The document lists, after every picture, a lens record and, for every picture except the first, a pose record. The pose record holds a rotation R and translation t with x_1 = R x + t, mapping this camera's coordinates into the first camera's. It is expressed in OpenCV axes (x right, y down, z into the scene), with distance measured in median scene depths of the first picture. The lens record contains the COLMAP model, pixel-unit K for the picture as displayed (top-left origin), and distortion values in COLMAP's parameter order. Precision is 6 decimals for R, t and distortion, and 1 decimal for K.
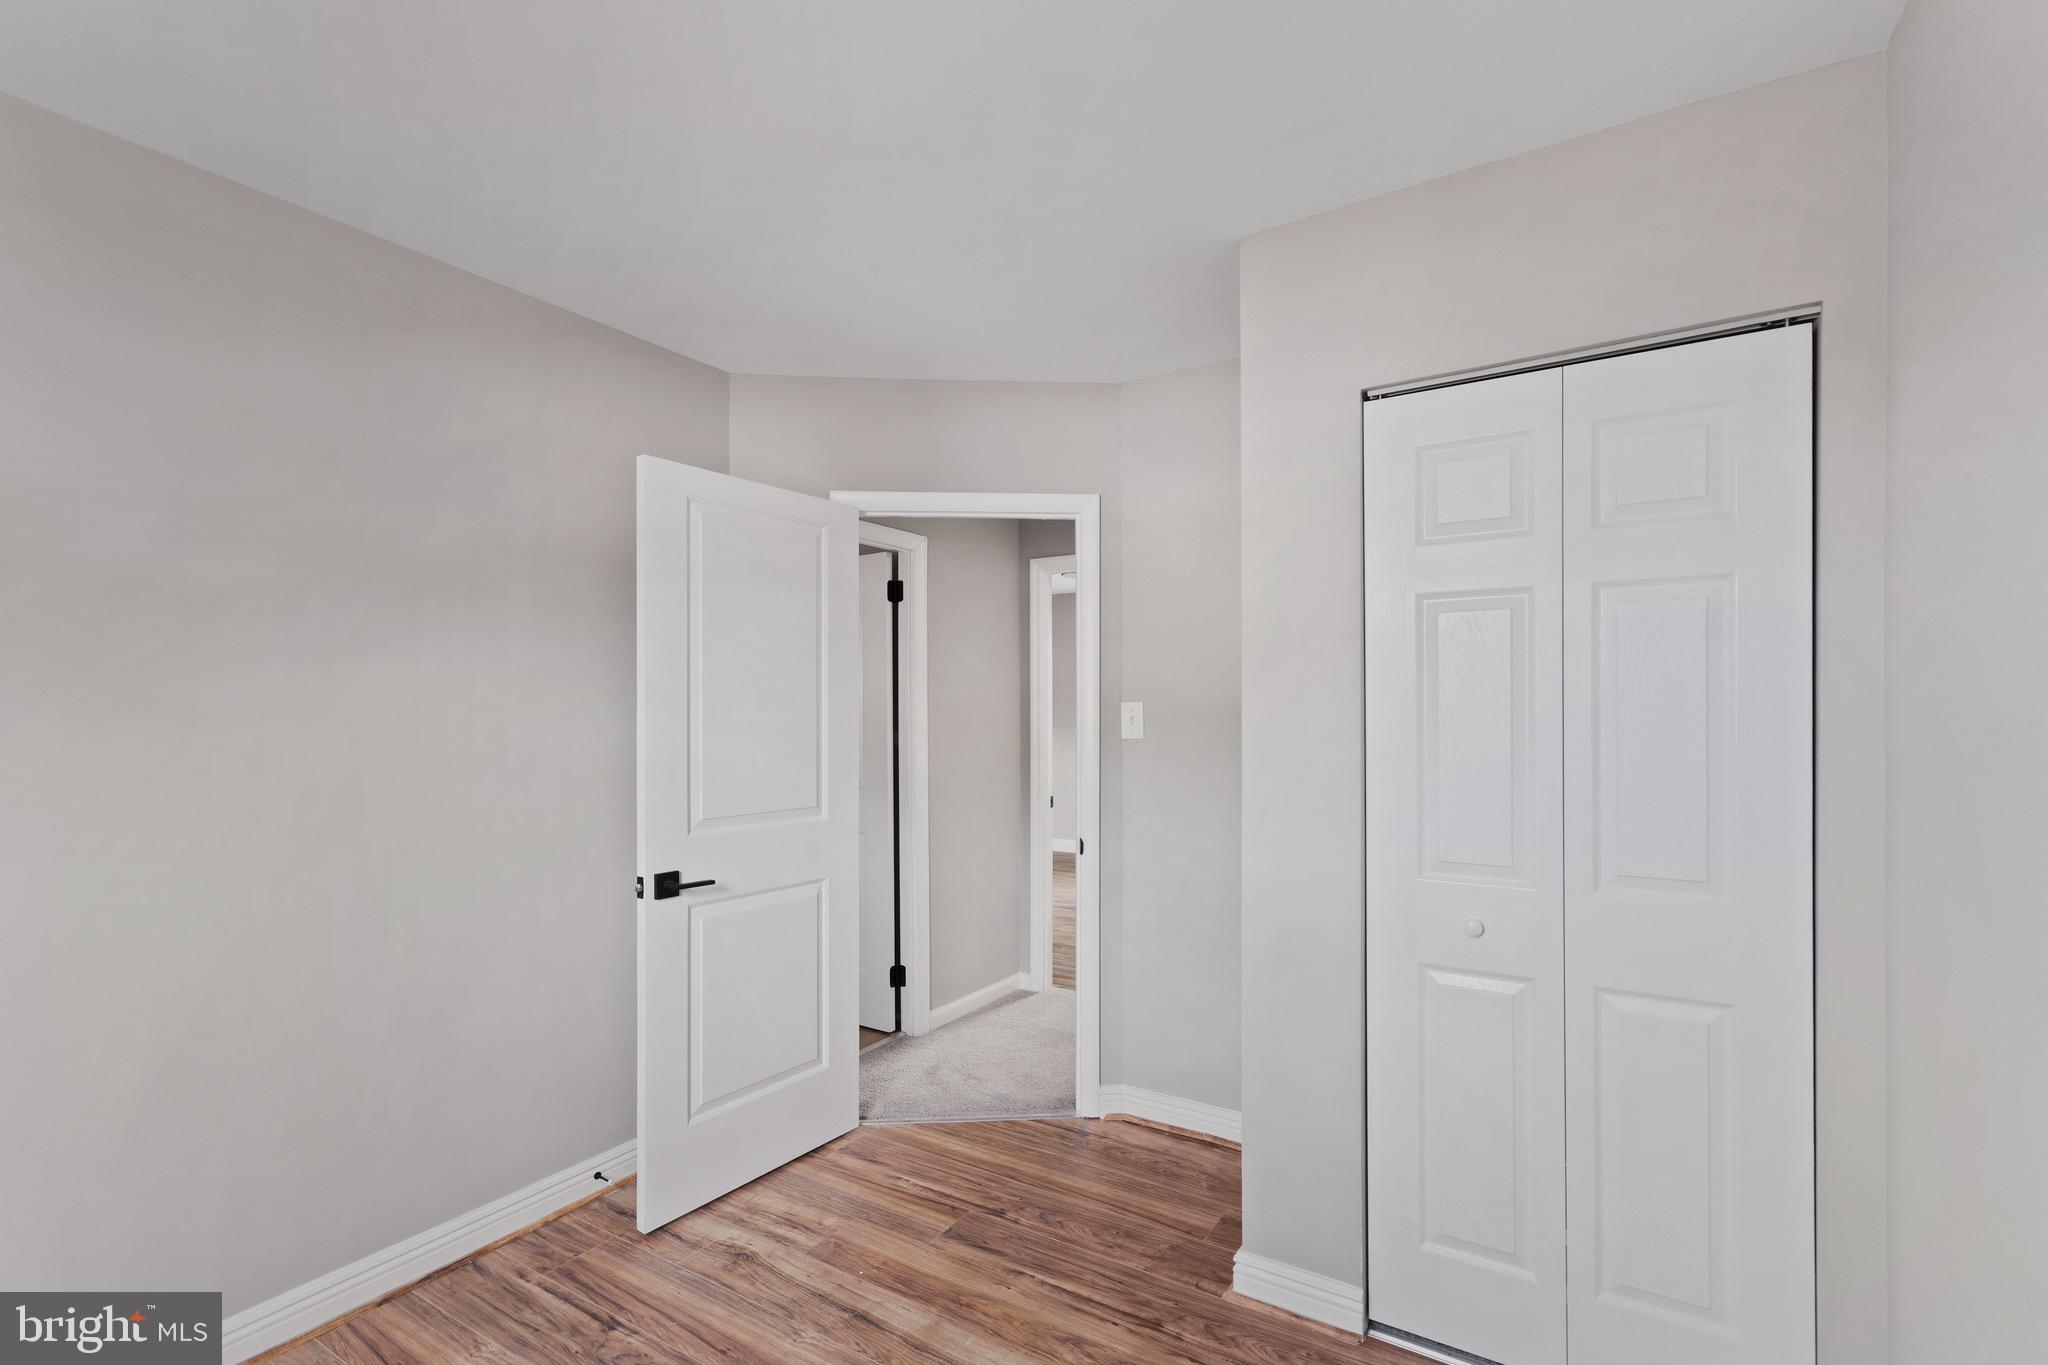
lens RADIAL K [[916.3, 0, 1024.0], [0, 916.3, 682.5], [0, 0, 1]] dist [-0.001285, 0.006012]
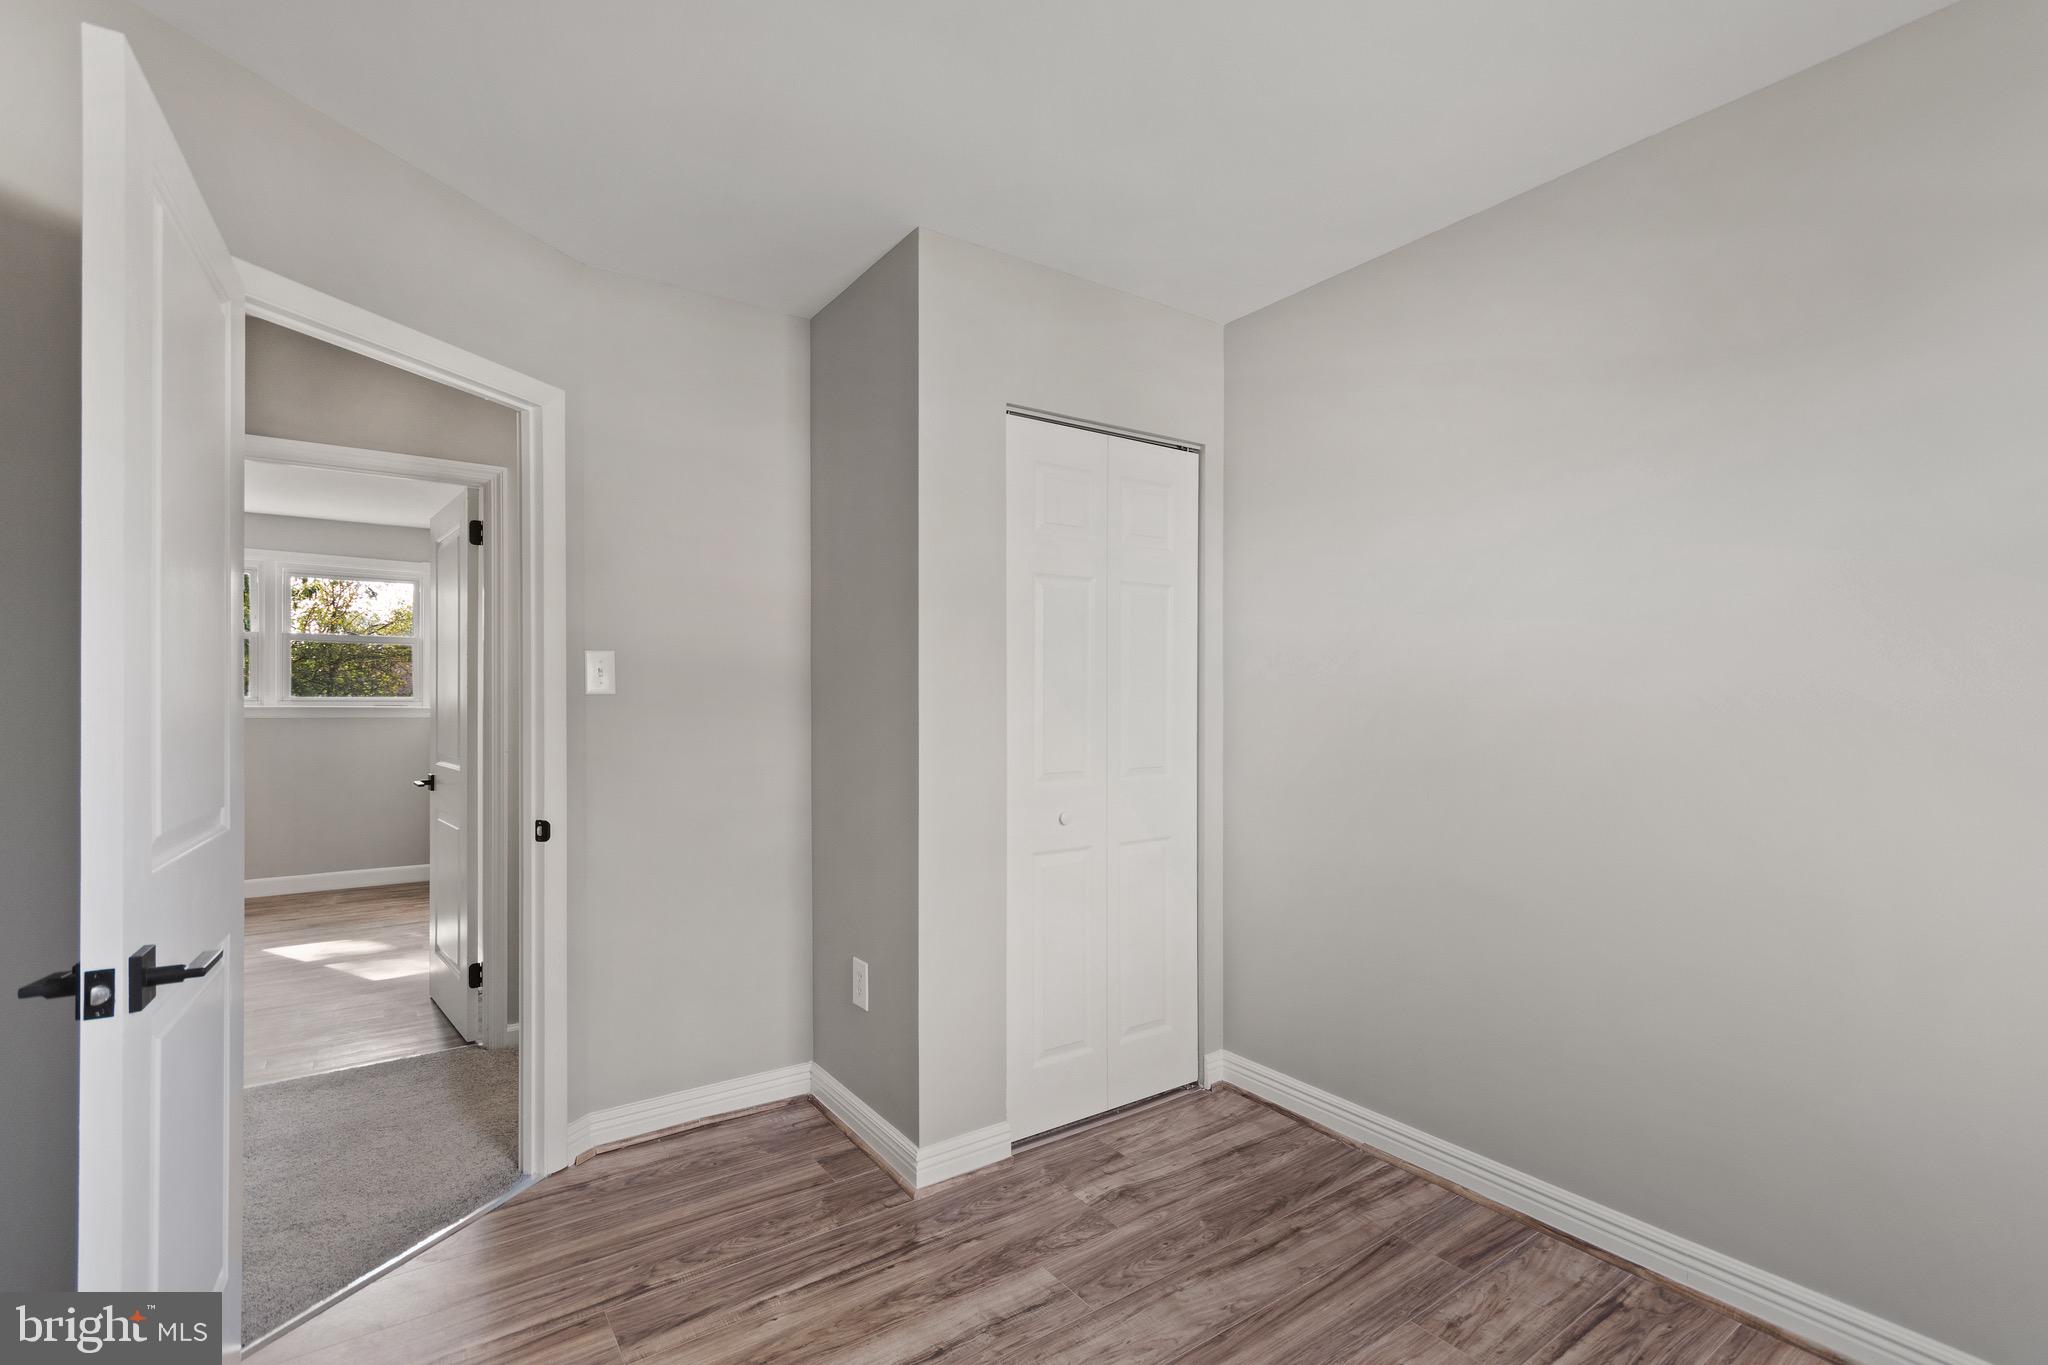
lens RADIAL K [[916.3, 0, 1024.0], [0, 916.3, 682.5], [0, 0, 1]] dist [-0.001285, 0.006012]
pose [[0.386813, 0.025396, 0.921808, -0.666697], [-0.027604, 0.999492, -0.015952, 0.070638], [-0.921745, -0.019275, 0.387317, 0.429373]]
